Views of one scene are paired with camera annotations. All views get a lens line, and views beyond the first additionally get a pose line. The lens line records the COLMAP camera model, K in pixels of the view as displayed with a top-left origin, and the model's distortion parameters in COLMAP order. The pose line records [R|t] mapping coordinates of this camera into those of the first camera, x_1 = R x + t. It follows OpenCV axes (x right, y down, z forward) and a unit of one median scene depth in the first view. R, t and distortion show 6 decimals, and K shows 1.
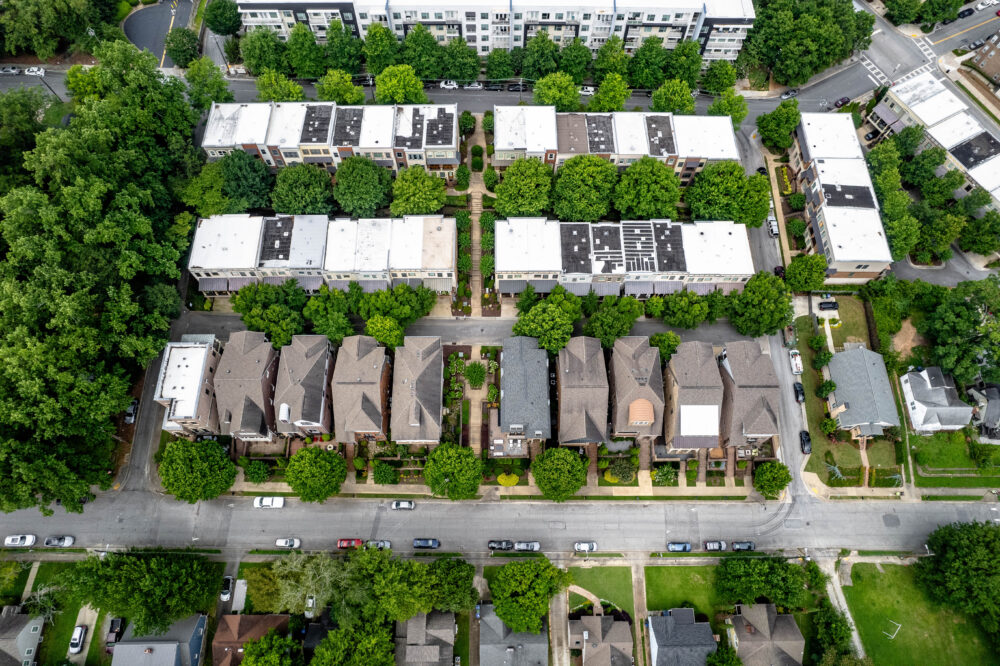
lens RADIAL K [[638.1, 0, 499.4], [0, 638.1, 332.7], [0, 0, 1]] dist [-0.071265, 0.055784]
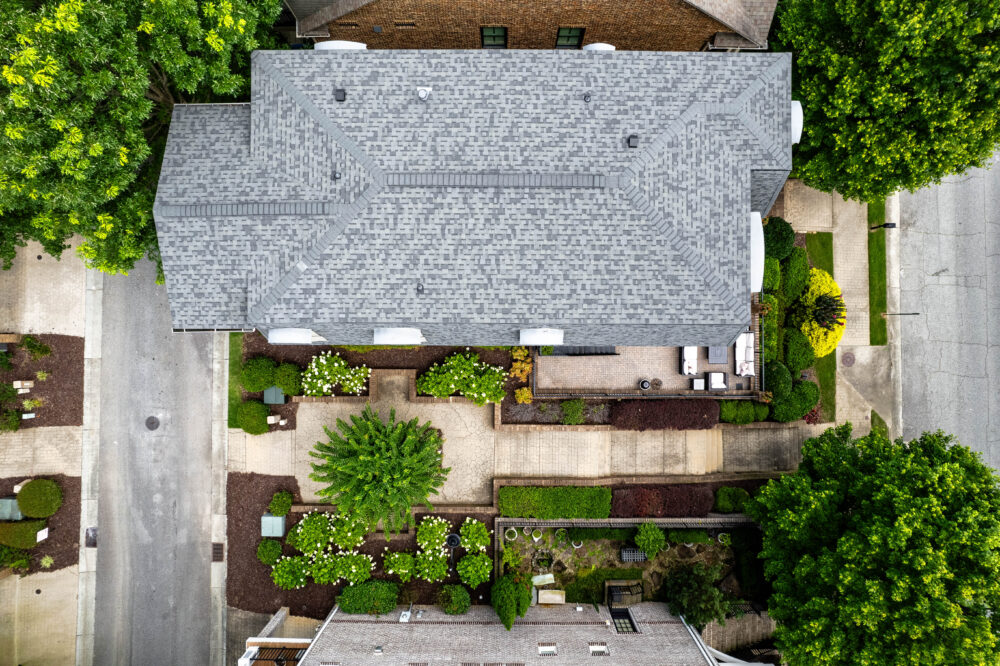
lens RADIAL K [[638.1, 0, 504.4], [0, 638.1, 336.5], [0, 0, 1]] dist [-0.071265, 0.055784]
pose [[0.008051, -0.999877, -0.013454, 0.006389], [0.910143, 0.001754, 0.414290, 0.017882], [-0.414216, -0.015581, 0.910045, 0.796383]]
